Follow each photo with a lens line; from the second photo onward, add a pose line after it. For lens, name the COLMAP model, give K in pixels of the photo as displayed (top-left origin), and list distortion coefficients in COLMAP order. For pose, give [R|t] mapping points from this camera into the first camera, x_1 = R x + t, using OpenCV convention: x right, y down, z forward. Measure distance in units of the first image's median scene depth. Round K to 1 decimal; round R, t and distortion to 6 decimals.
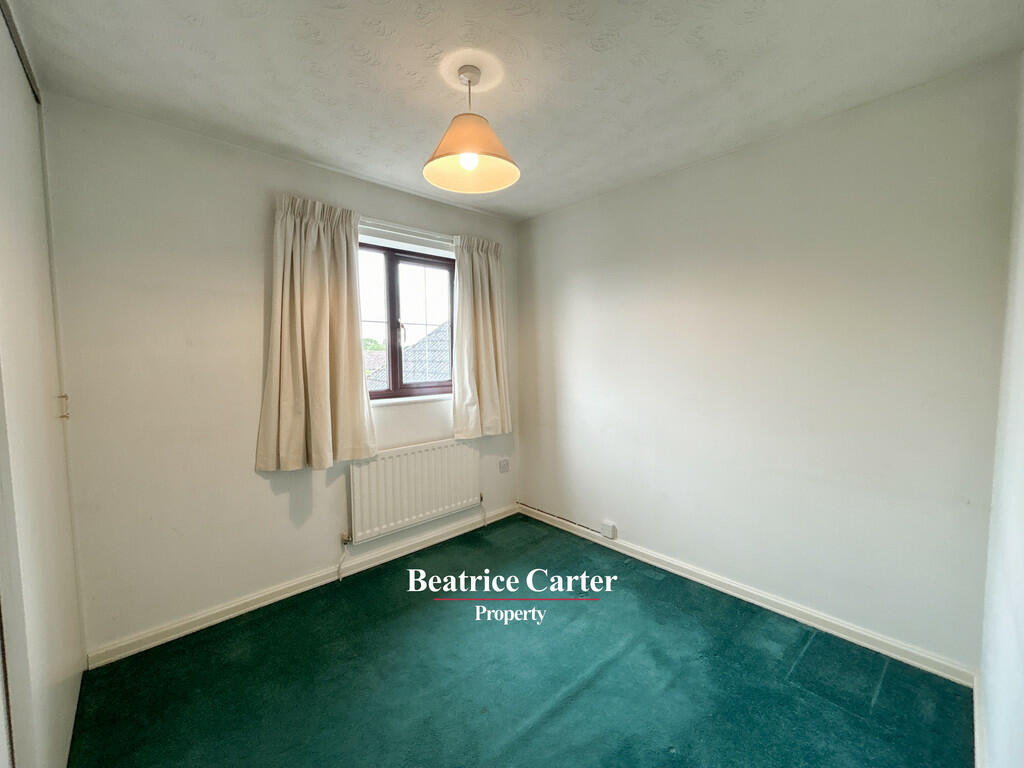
lens RADIAL K [[416.9, 0, 514.7], [0, 416.9, 378.7], [0, 0, 1]] dist [0.000126, 0.000316]
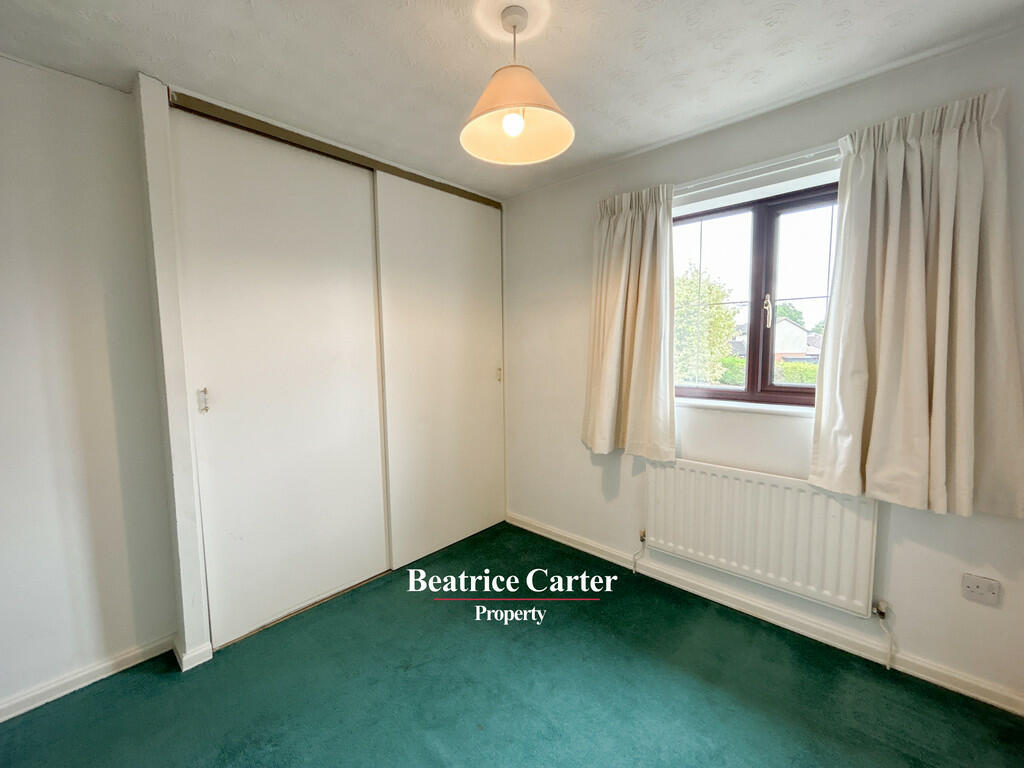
lens RADIAL K [[416.9, 0, 513.2], [0, 416.9, 380.6], [0, 0, 1]] dist [0.000126, 0.000316]
pose [[0.072360, 0.090192, -0.993292, 0.427878], [-0.045503, 0.995164, 0.087047, -0.039308], [0.996340, 0.038899, 0.076114, 0.517654]]
